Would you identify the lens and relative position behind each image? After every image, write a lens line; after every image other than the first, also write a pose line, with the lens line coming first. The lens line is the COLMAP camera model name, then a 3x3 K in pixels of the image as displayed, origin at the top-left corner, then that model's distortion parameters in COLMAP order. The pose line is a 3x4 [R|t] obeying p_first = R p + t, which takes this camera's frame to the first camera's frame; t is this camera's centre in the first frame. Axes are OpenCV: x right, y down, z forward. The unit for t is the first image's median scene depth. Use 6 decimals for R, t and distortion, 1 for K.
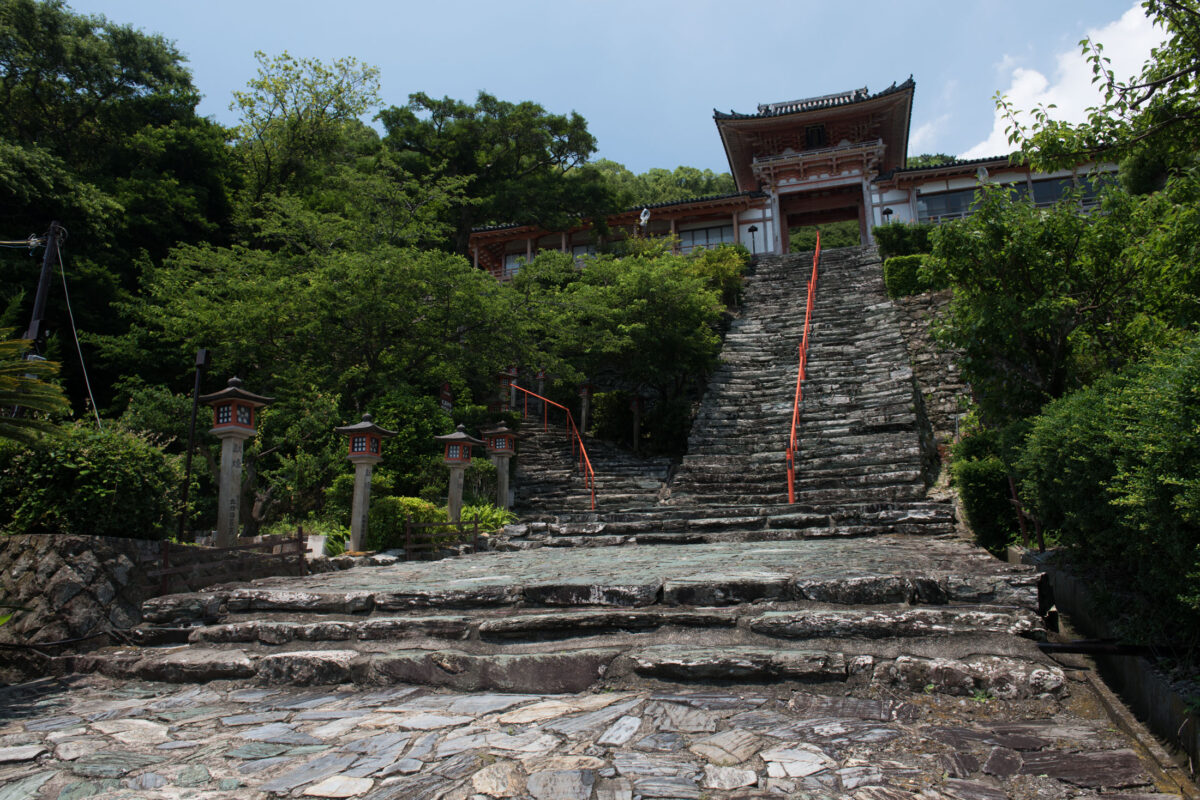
lens RADIAL K [[833.7, 0, 600.0], [0, 833.7, 400.0], [0, 0, 1]] dist [-0.039157, -0.001973]
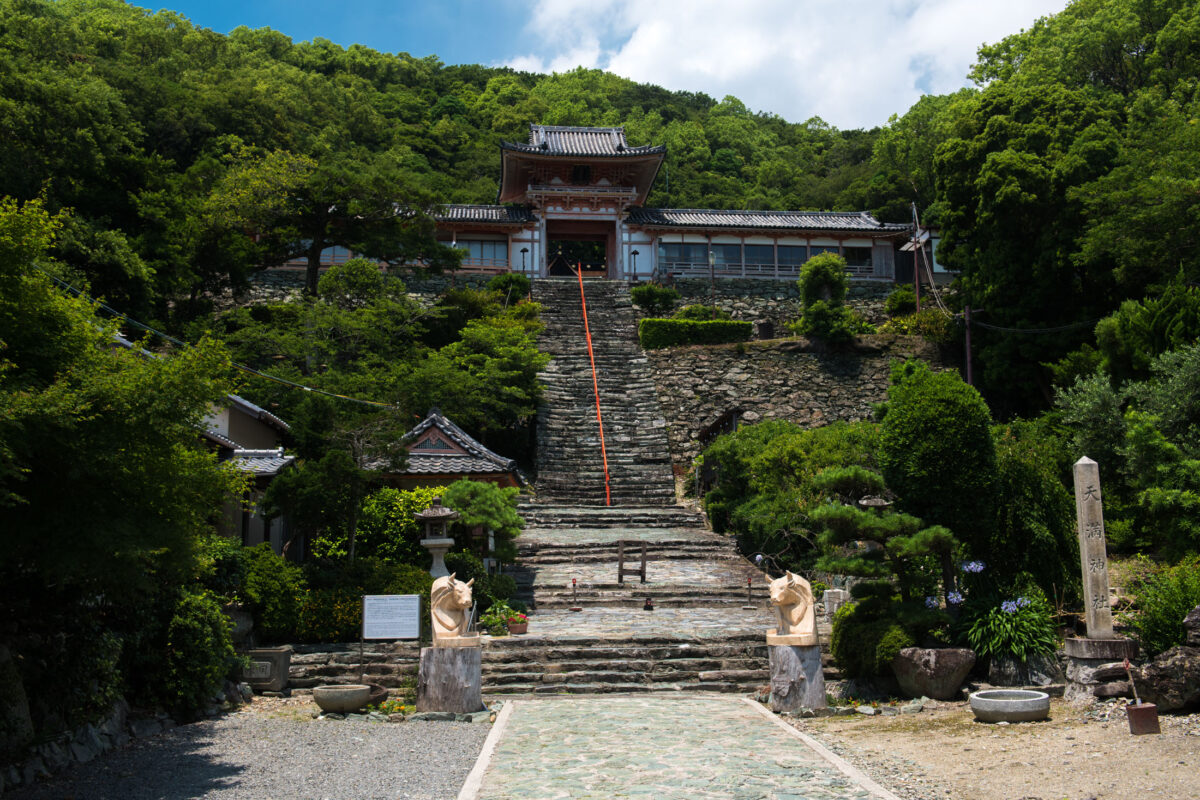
lens RADIAL K [[1376.0, 0, 600.0], [0, 1376.0, 400.0], [0, 0, 1]] dist [-0.010131, -0.014535]
pose [[0.916362, 0.054694, 0.396598, -1.193512], [-0.092158, 0.992839, 0.076017, -0.396858], [-0.389600, -0.106209, 0.914839, -2.072799]]
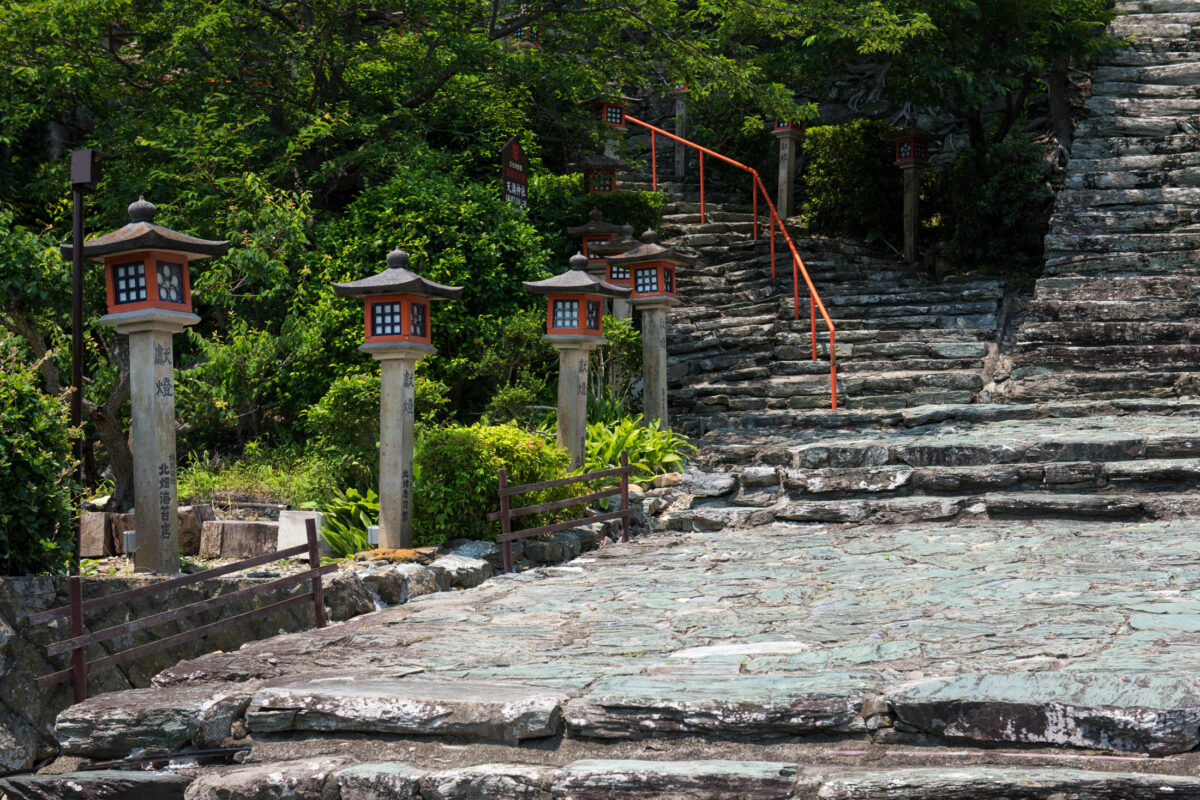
lens RADIAL K [[1908.2, 0, 582.7], [0, 1908.2, 403.0], [0, 0, 1]] dist [0.168350, 0.017481]
pose [[0.996092, -0.015638, -0.086923, -0.068433], [0.029438, 0.986705, 0.159834, -0.051312], [0.083268, -0.161768, 0.983309, -0.032566]]
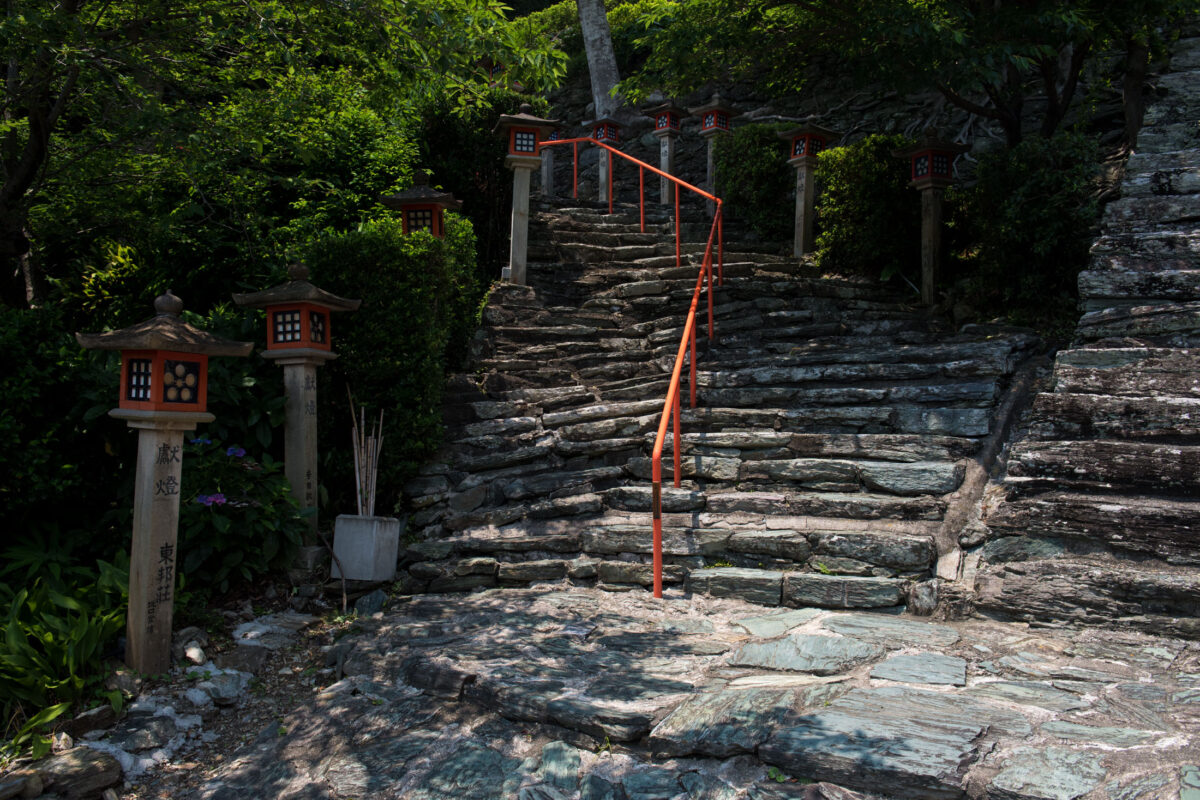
lens RADIAL K [[962.4, 0, 600.0], [0, 962.4, 400.0], [0, 0, 1]] dist [-0.014318, -0.013915]
pose [[0.925959, -0.014342, -0.377352, 0.111404], [0.092363, 0.977529, 0.189488, 0.018627], [0.366155, -0.210312, 0.906477, 0.933742]]
